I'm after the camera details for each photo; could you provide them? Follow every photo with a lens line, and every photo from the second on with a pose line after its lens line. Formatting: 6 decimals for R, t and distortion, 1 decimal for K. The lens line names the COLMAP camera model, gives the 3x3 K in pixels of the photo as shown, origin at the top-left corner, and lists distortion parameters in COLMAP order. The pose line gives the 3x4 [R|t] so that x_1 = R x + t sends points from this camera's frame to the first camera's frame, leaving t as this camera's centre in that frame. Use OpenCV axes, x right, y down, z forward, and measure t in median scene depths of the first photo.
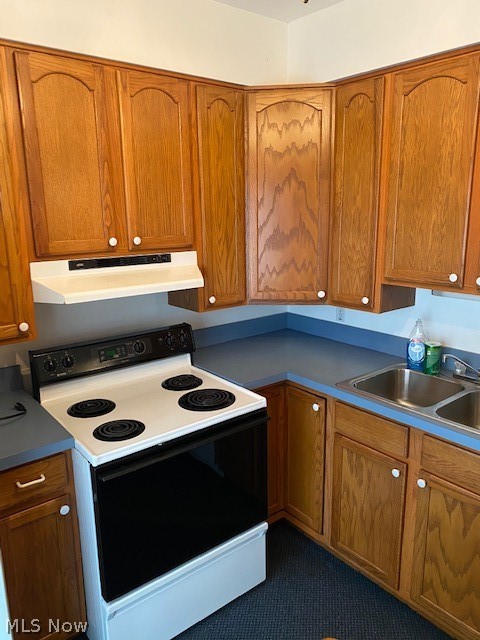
lens RADIAL K [[492.8, 0, 240.0], [0, 492.8, 320.0], [0, 0, 1]] dist [0.084498, -0.128693]
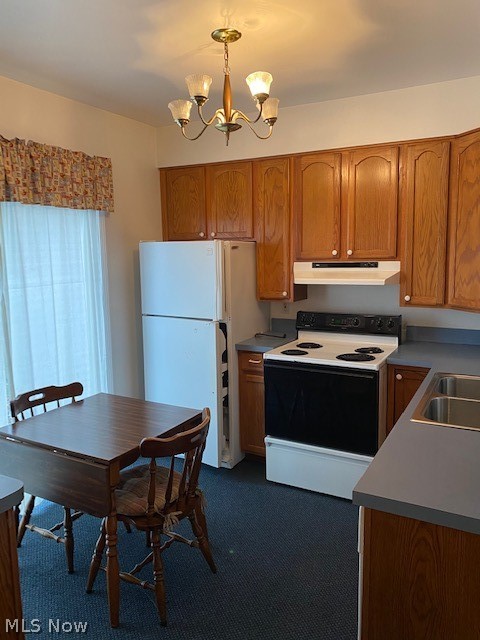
lens RADIAL K [[492.8, 0, 240.0], [0, 492.8, 320.0], [0, 0, 1]] dist [0.084498, -0.128693]
pose [[0.376785, 0.128365, -0.917363, 1.075276], [-0.194353, 0.979263, 0.057201, 0.029328], [0.905682, 0.156740, 0.393920, 0.076604]]
